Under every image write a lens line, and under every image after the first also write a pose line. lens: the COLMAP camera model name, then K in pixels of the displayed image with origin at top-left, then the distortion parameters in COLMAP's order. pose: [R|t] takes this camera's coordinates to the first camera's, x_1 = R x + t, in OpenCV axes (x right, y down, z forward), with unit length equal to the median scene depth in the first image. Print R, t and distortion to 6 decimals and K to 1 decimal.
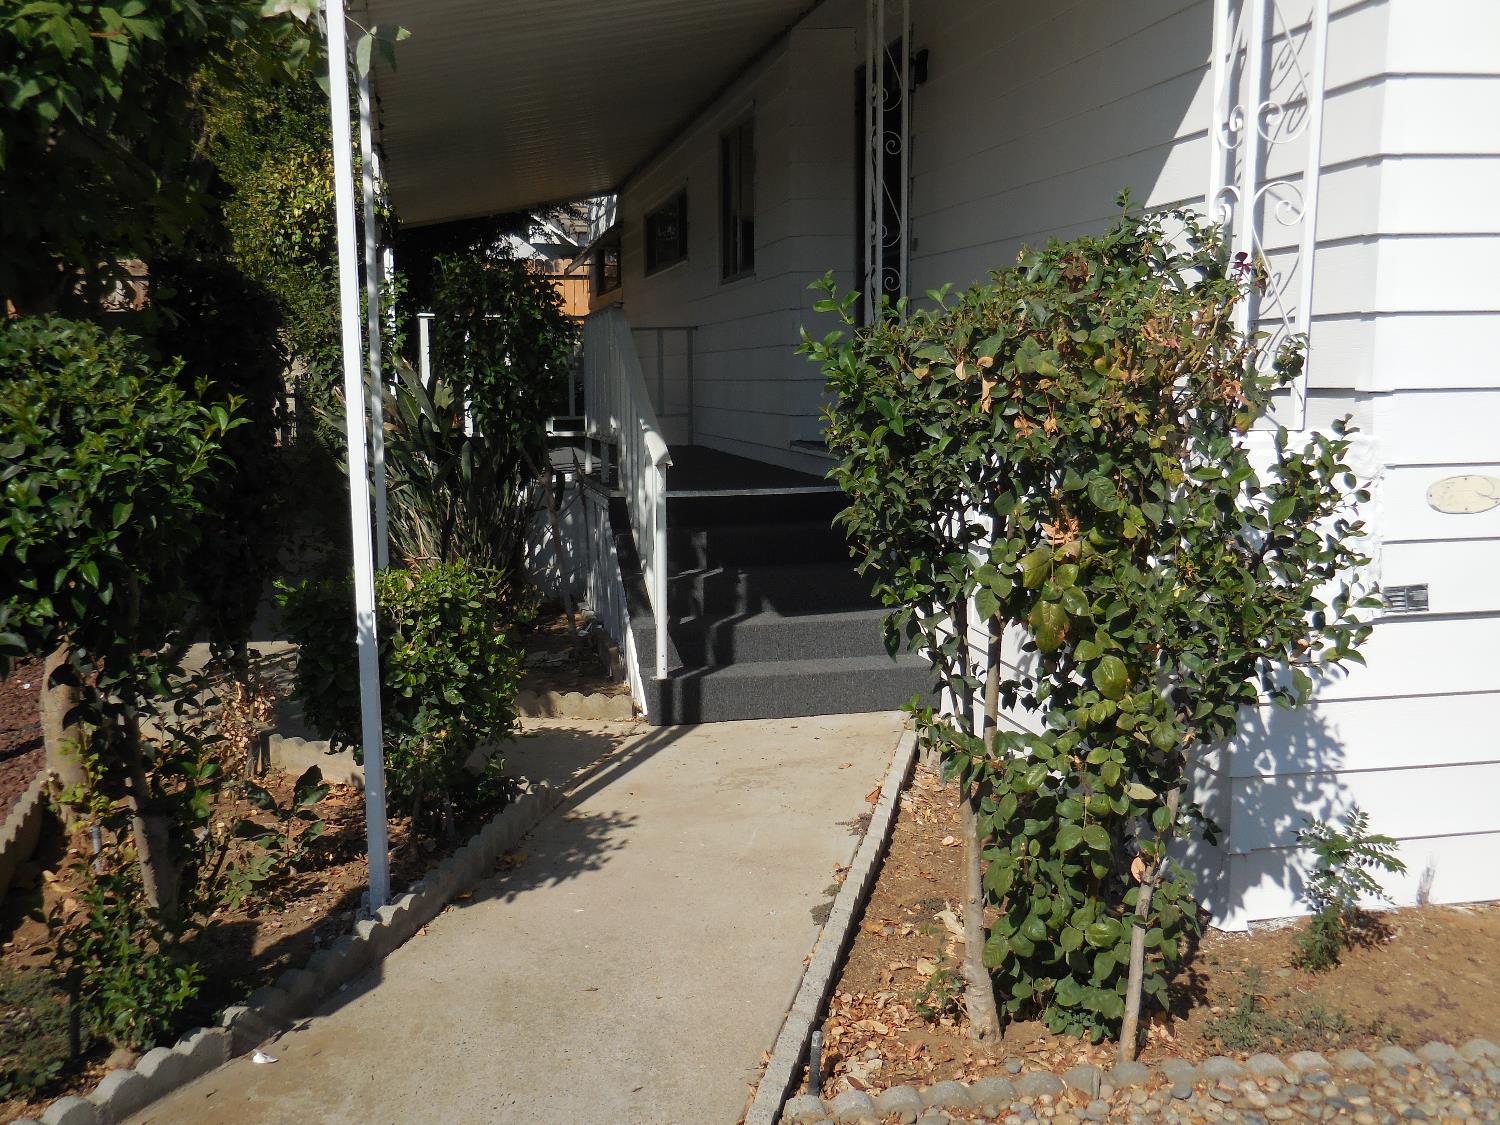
lens RADIAL K [[1526.9, 0, 748.2], [0, 1526.9, 566.0], [0, 0, 1]] dist [0.006412, 0.000000]
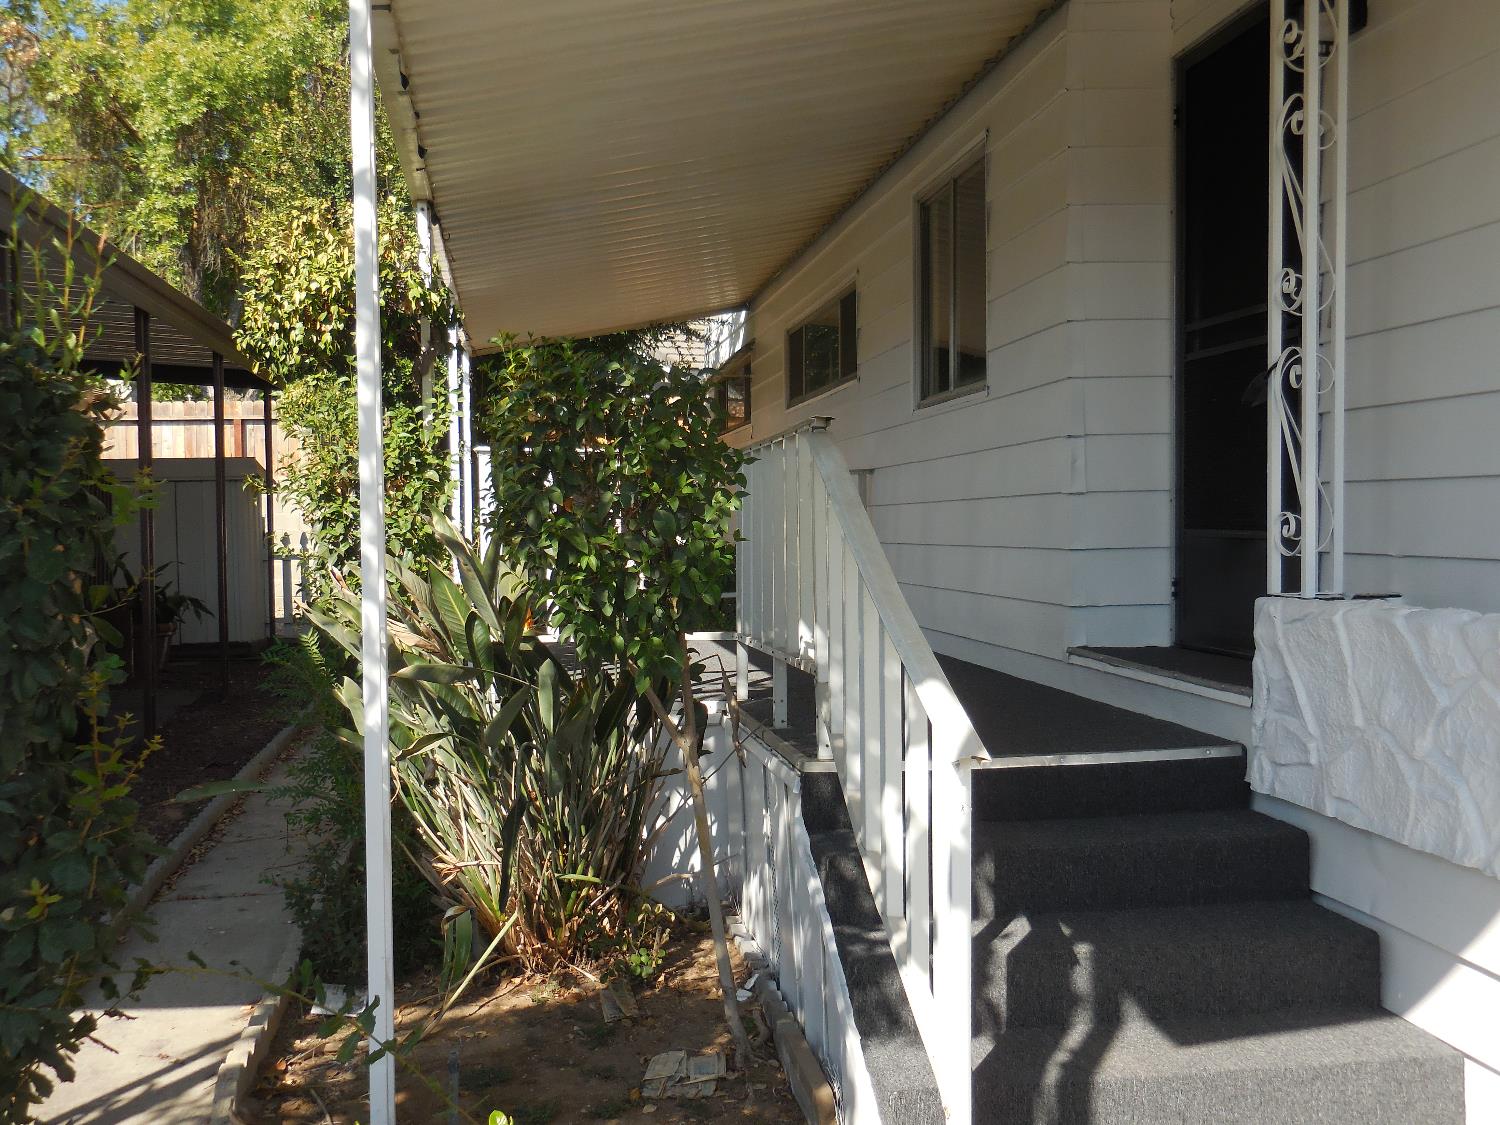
lens RADIAL K [[1526.9, 0, 750.7], [0, 1526.9, 564.2], [0, 0, 1]] dist [0.006412, 0.000000]
pose [[0.998237, -0.002086, -0.059324, -0.080629], [-0.003723, 0.995215, -0.097640, -0.068750], [0.059244, 0.097689, 0.993452, 0.471873]]
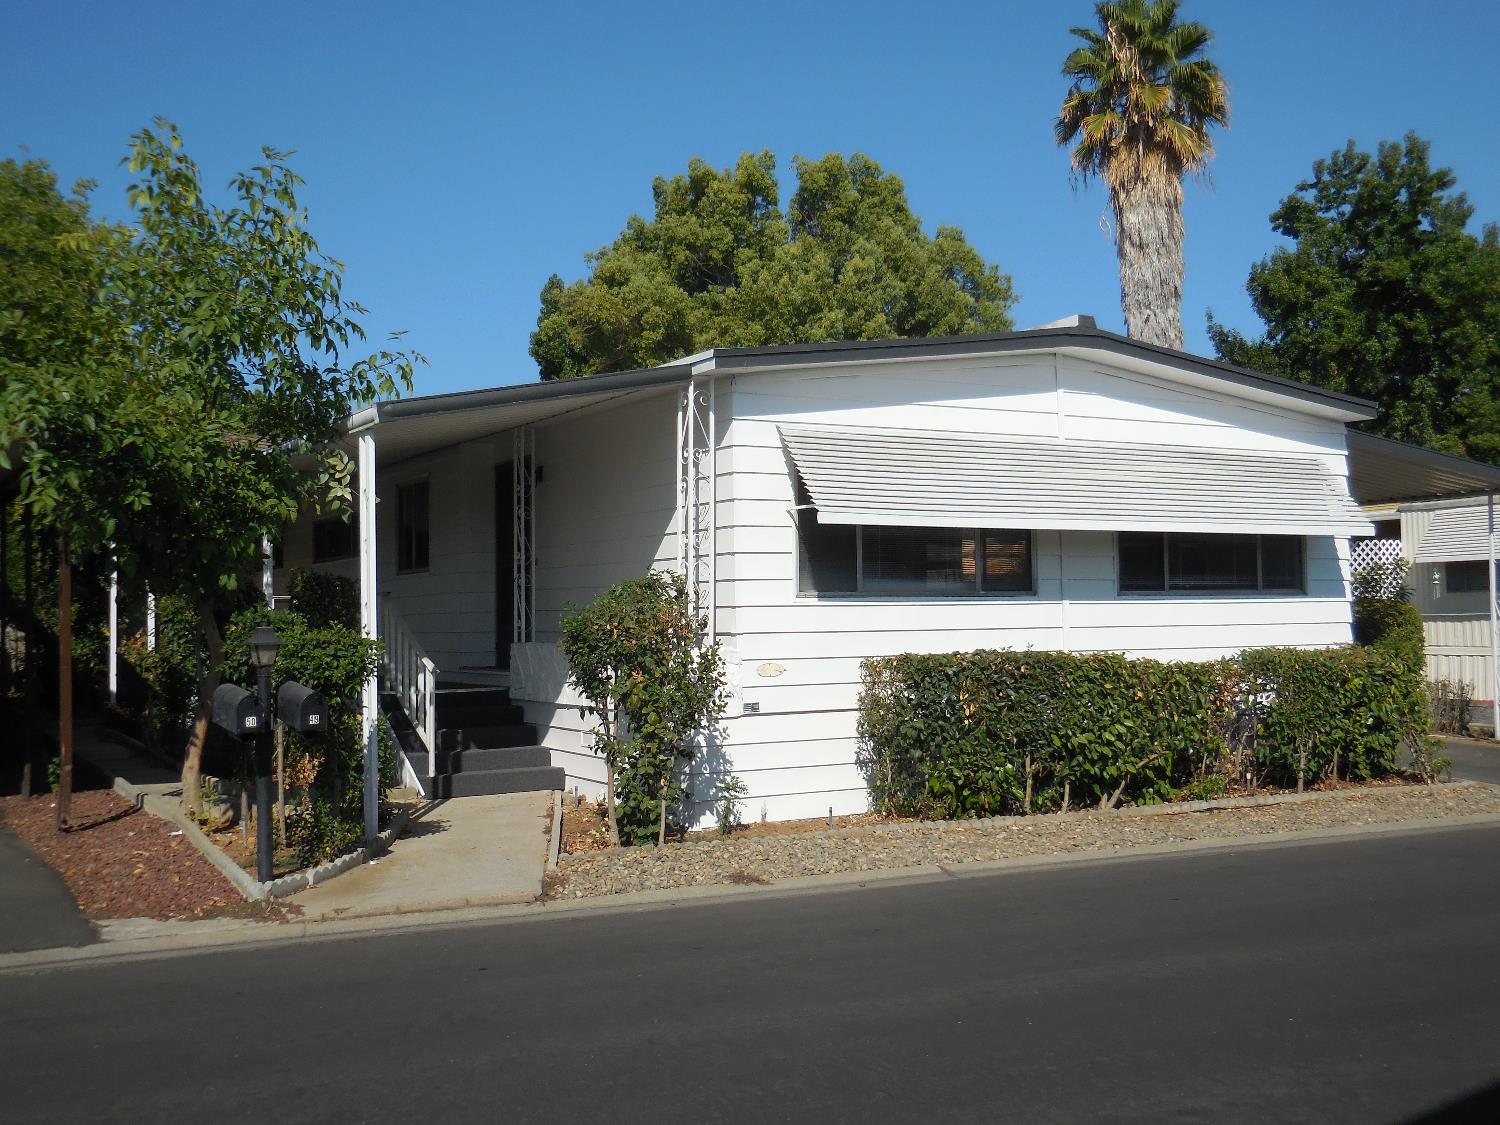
lens RADIAL K [[1526.9, 0, 755.3], [0, 1526.9, 565.6], [0, 0, 1]] dist [0.006412, 0.000000]
pose [[0.947203, 0.008922, 0.320510, -0.270360], [0.044641, 0.986207, -0.159381, 0.124268], [-0.317512, 0.165275, 0.933740, -0.972242]]
